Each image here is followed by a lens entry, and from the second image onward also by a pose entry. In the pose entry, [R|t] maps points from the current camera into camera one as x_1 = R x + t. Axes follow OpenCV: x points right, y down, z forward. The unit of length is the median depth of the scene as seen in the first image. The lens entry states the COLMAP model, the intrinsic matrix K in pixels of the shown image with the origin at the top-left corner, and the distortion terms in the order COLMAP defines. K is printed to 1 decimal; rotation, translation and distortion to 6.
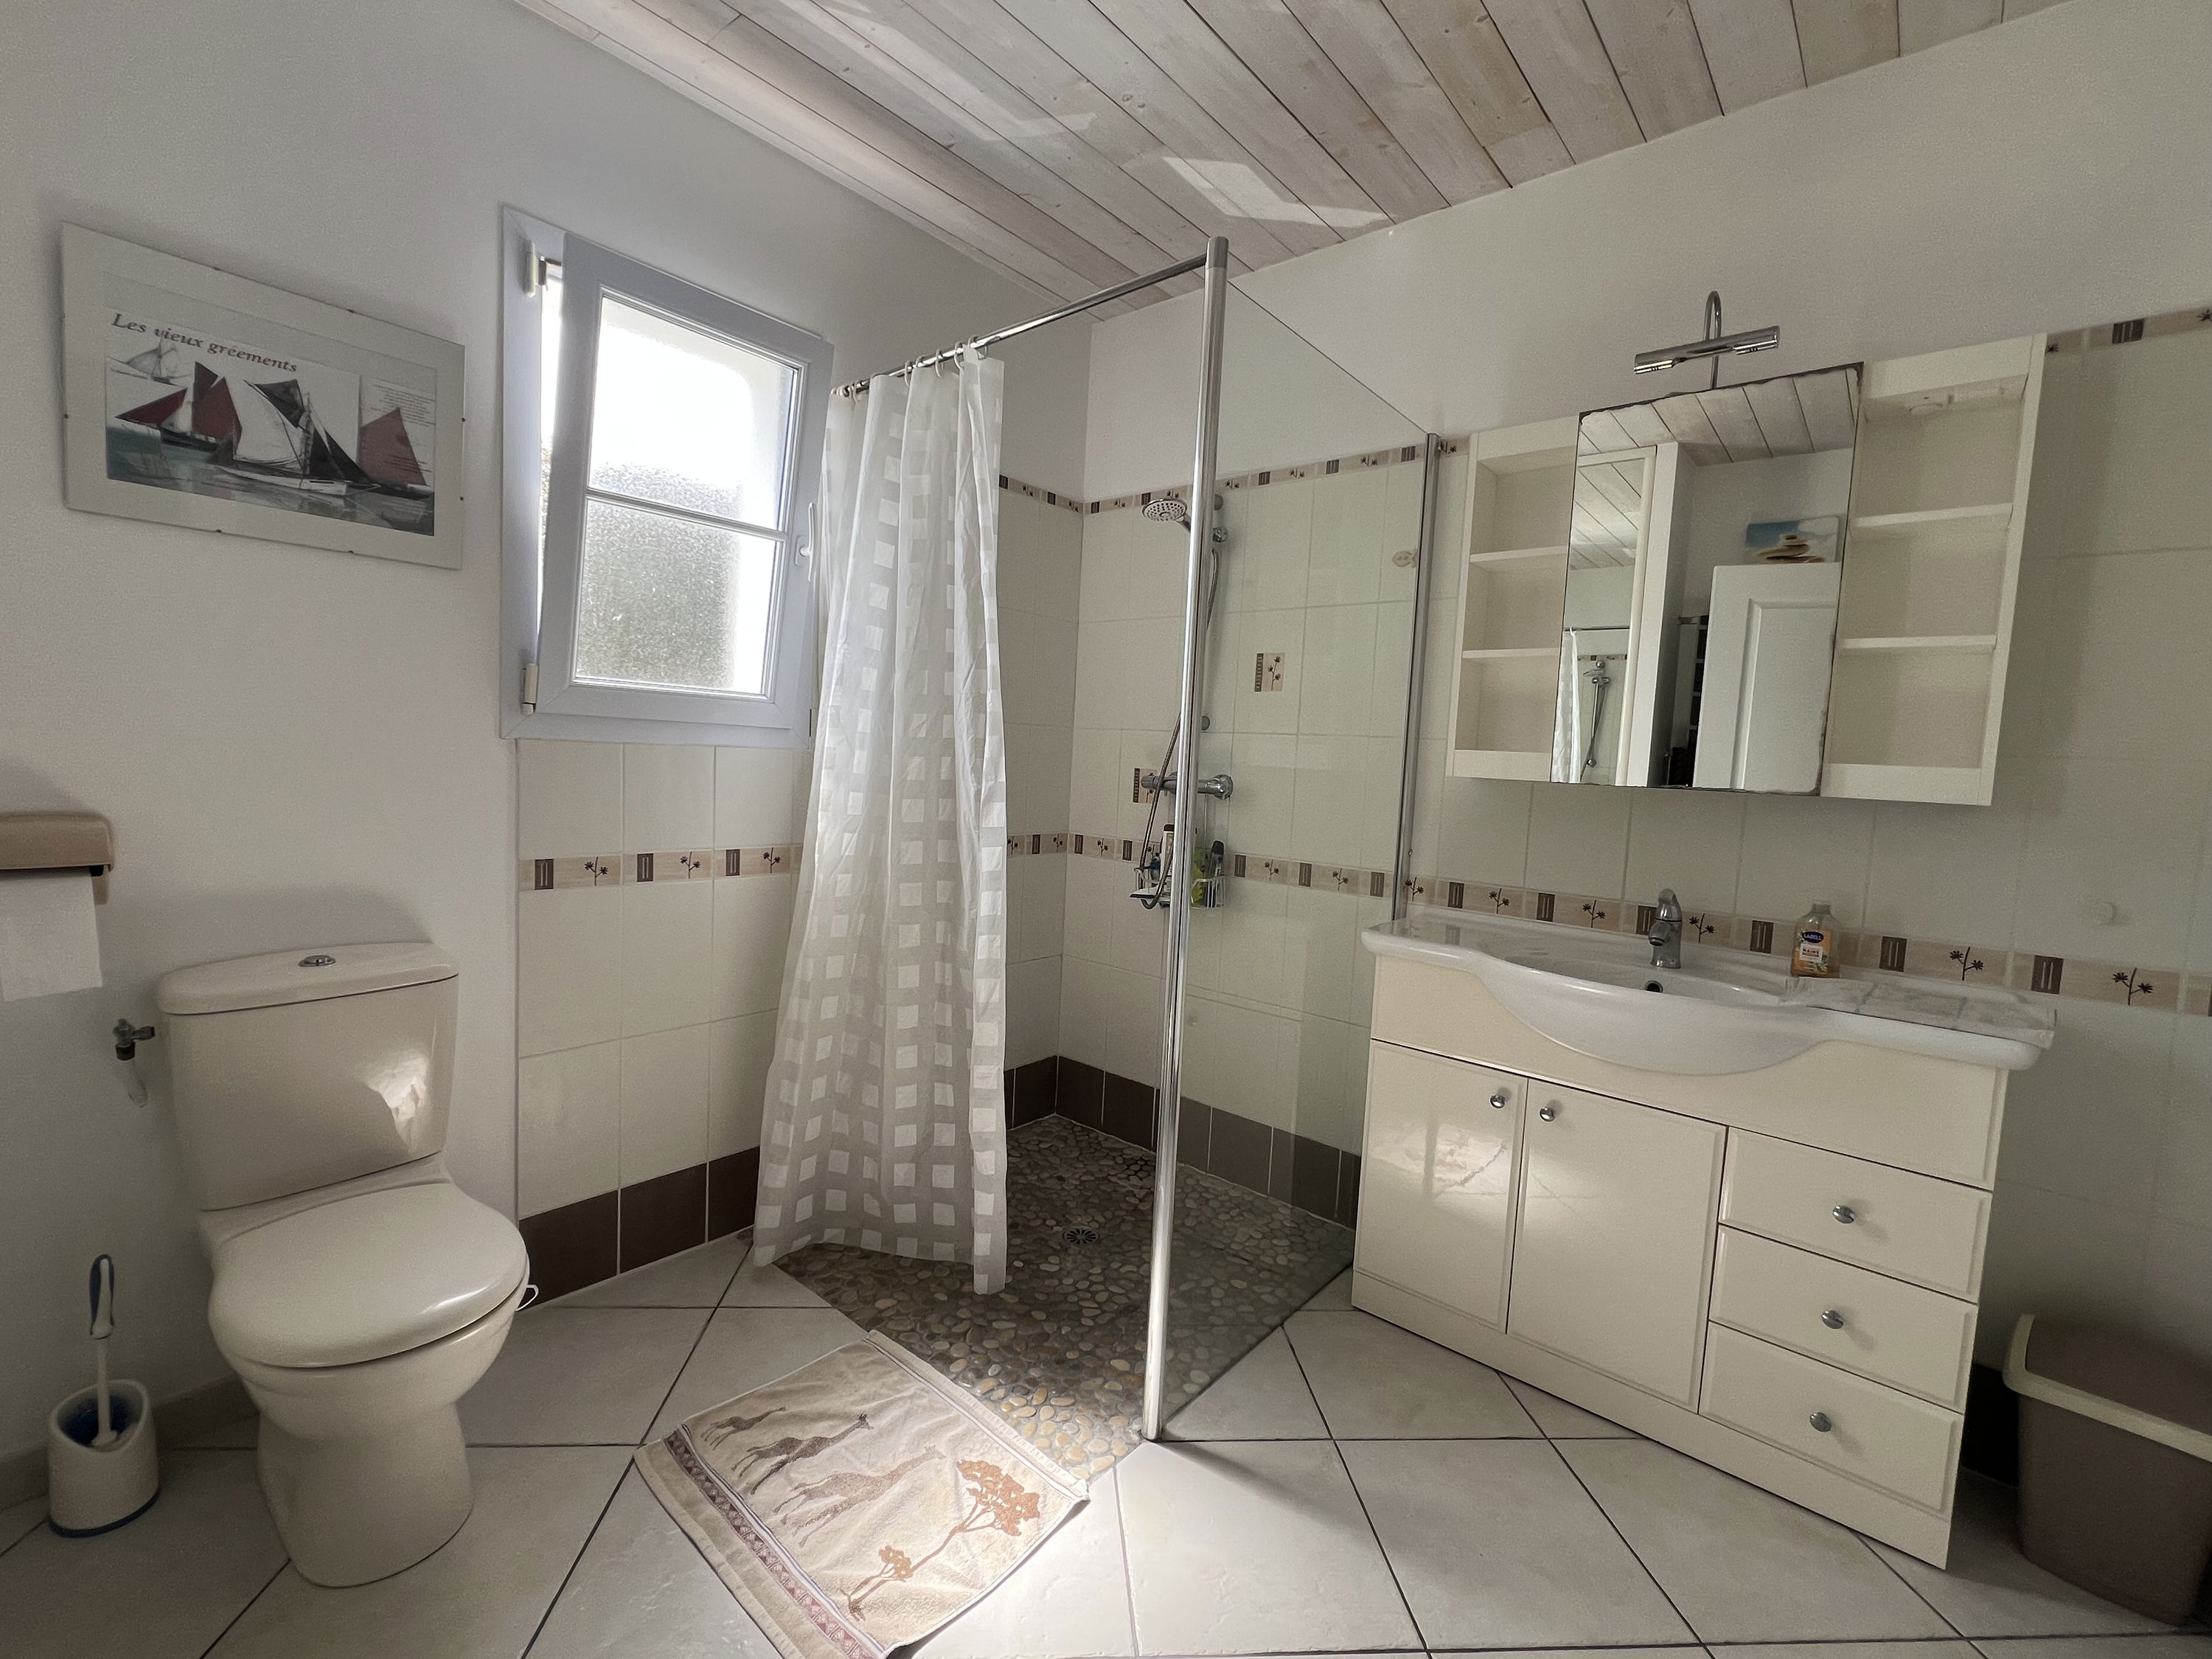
lens RADIAL K [[953.6, 0, 1094.8], [0, 953.6, 824.9], [0, 0, 1]] dist [-0.001186, 0.000066]
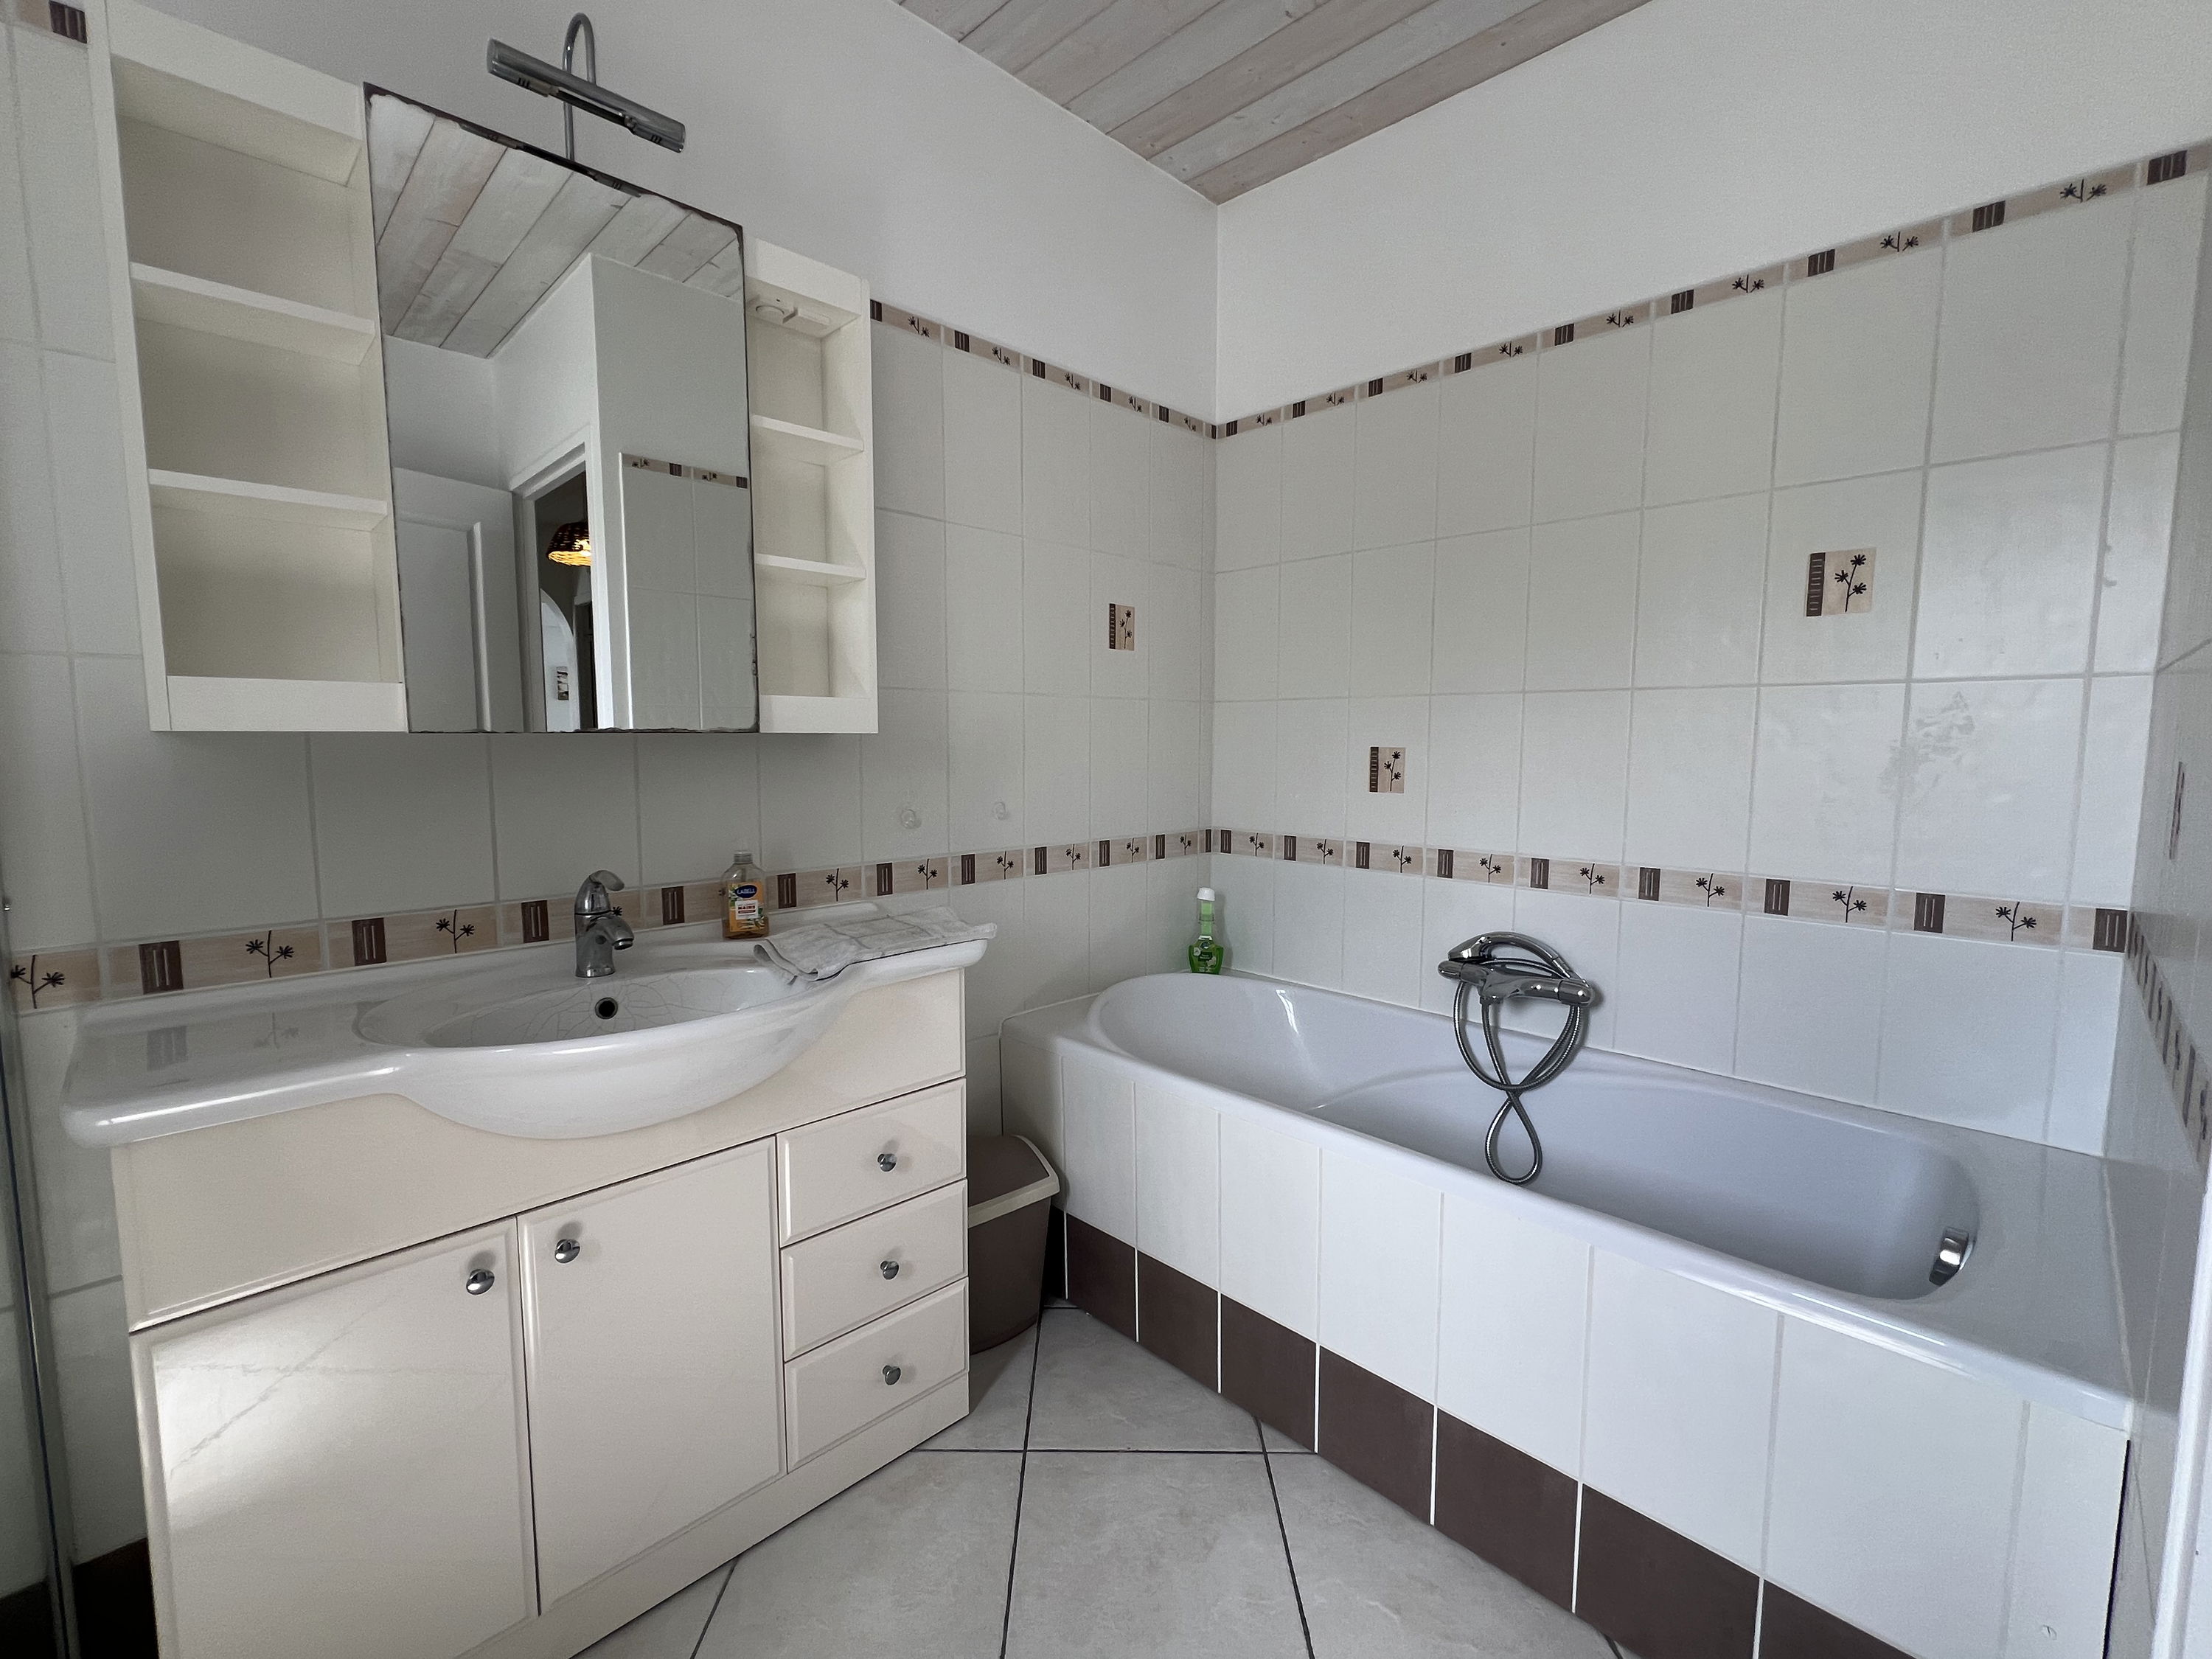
lens RADIAL K [[953.6, 0, 1094.8], [0, 953.6, 824.9], [0, 0, 1]] dist [-0.001186, 0.000066]
pose [[0.076289, -0.147929, 0.986051, -0.087091], [0.074049, 0.987043, 0.142348, -0.045262], [-0.994332, 0.062156, 0.086254, 0.587167]]
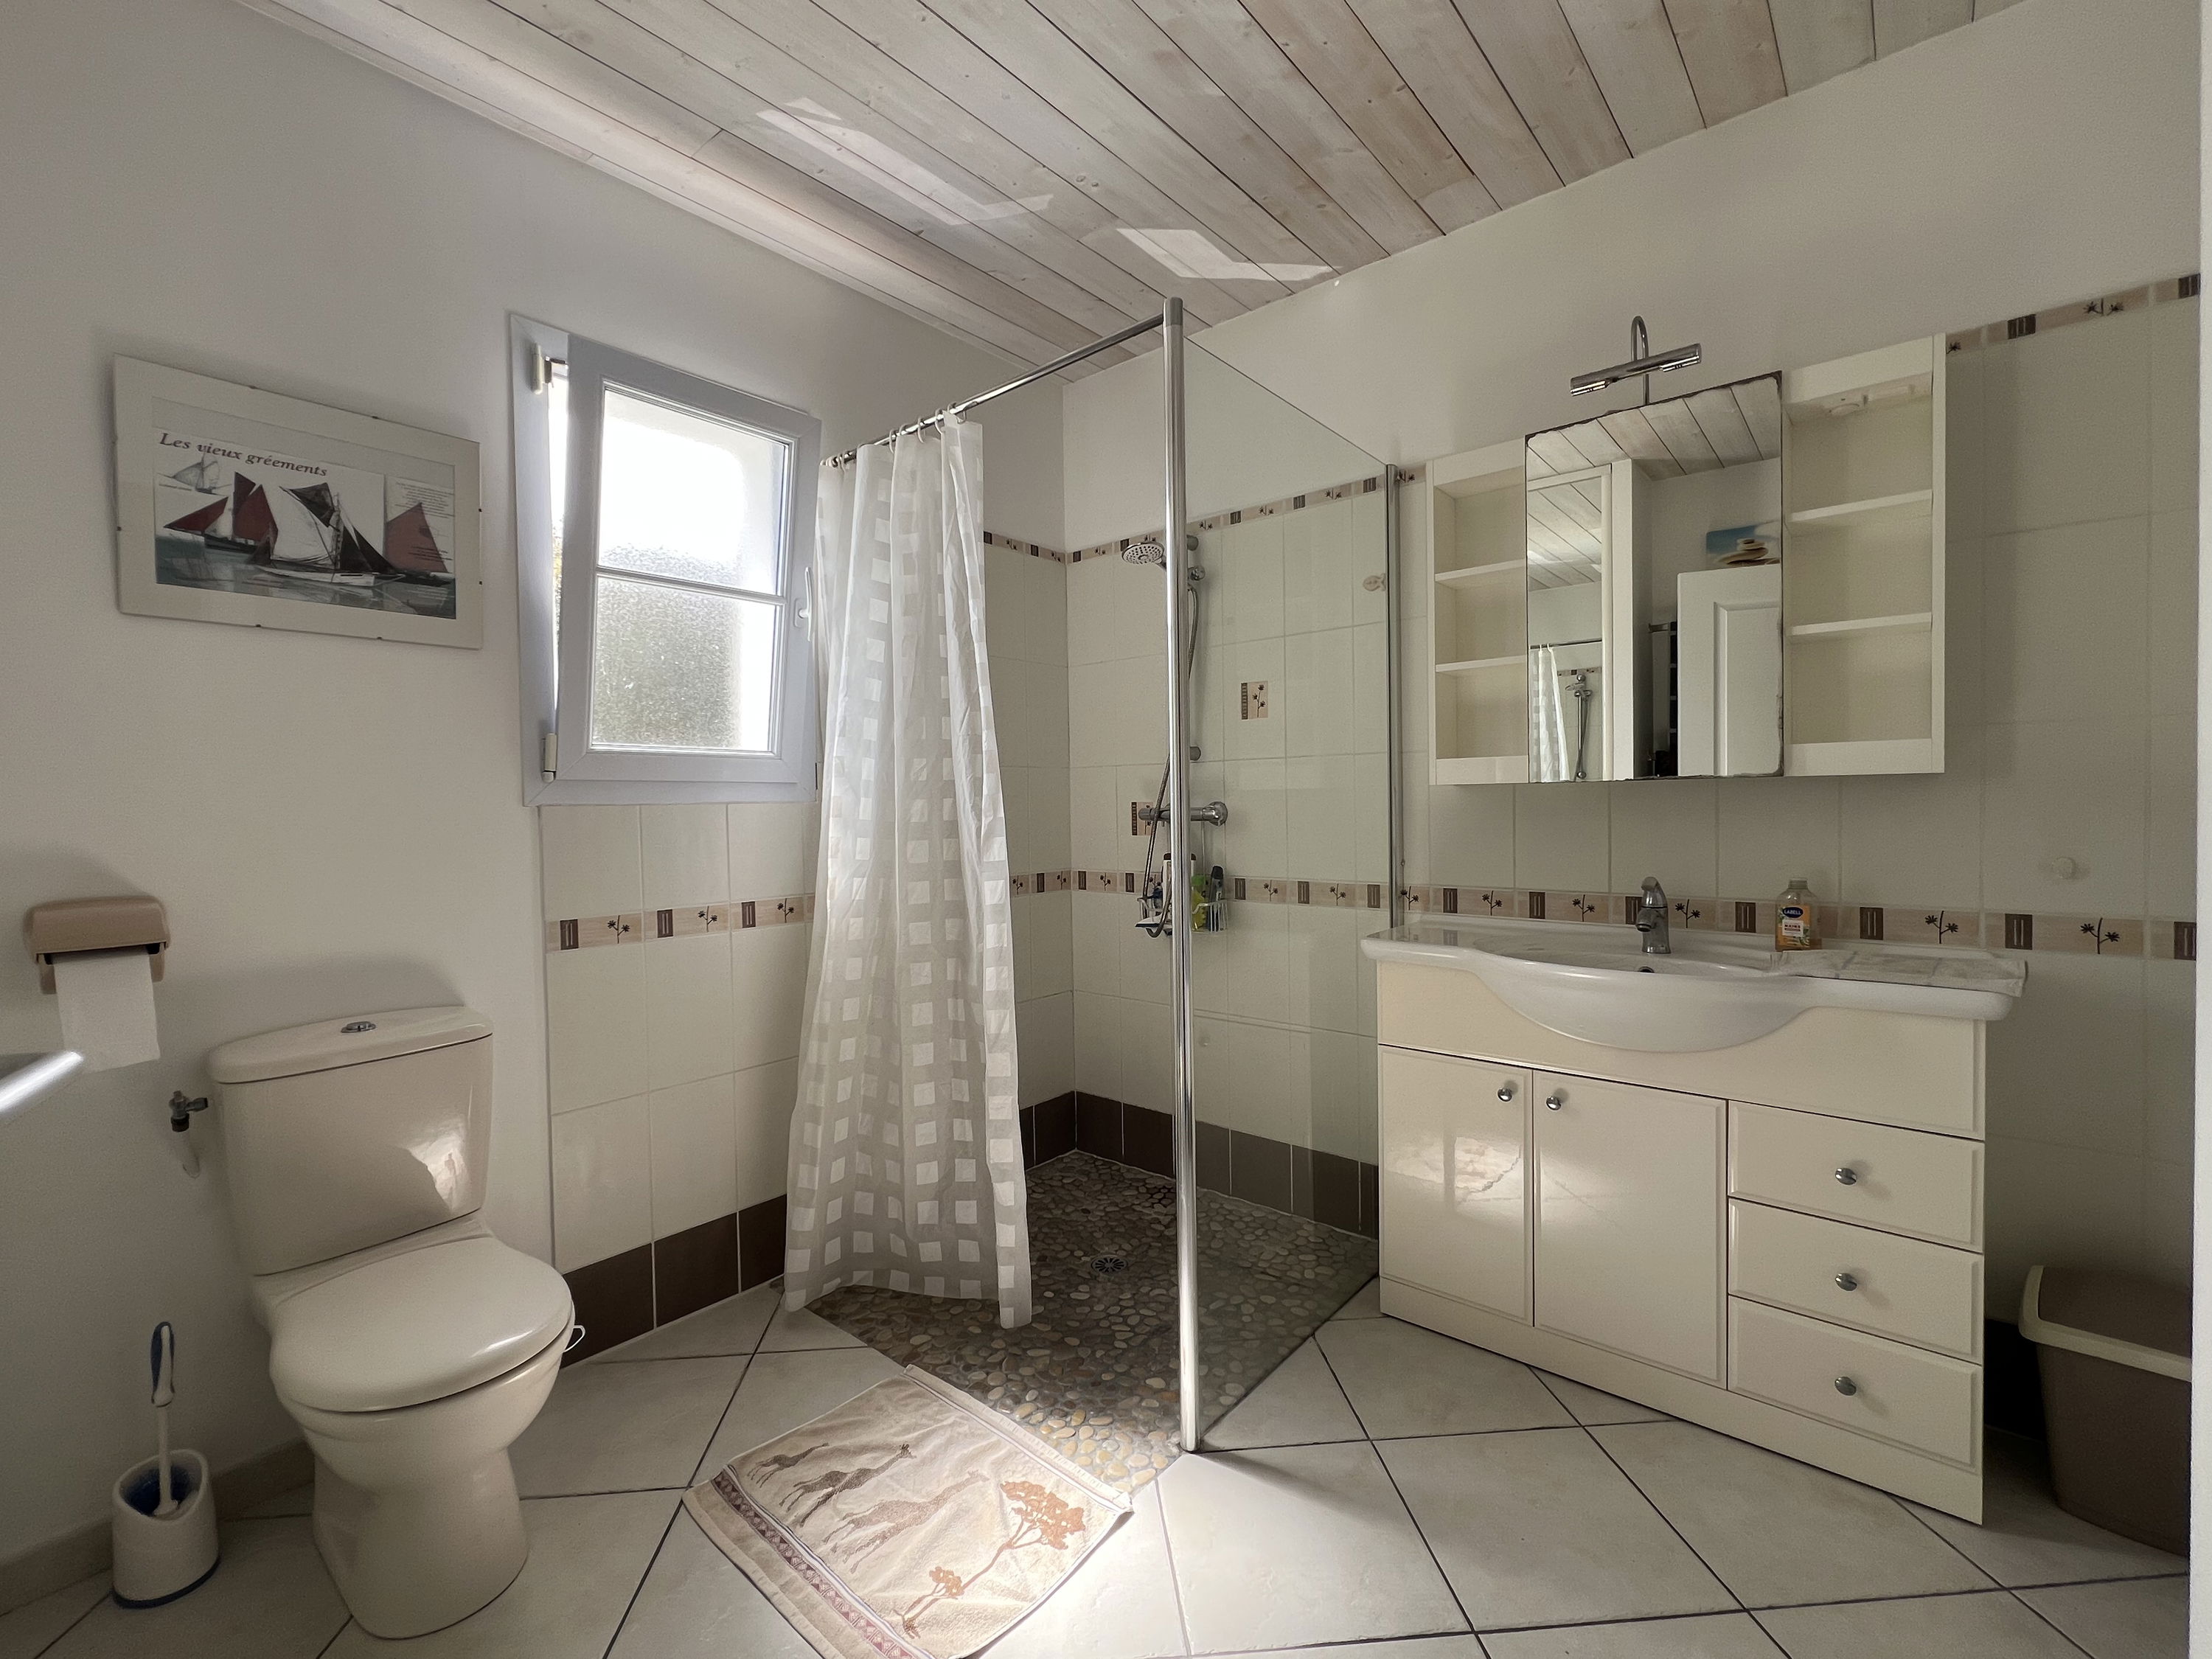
lens RADIAL K [[953.6, 0, 1094.8], [0, 953.6, 824.9], [0, 0, 1]] dist [-0.001186, 0.000066]
pose [[0.997820, -0.065991, -0.000345, 0.001810], [0.065880, 0.996409, -0.053197, 0.027518], [0.003855, 0.053058, 0.998584, -0.043524]]
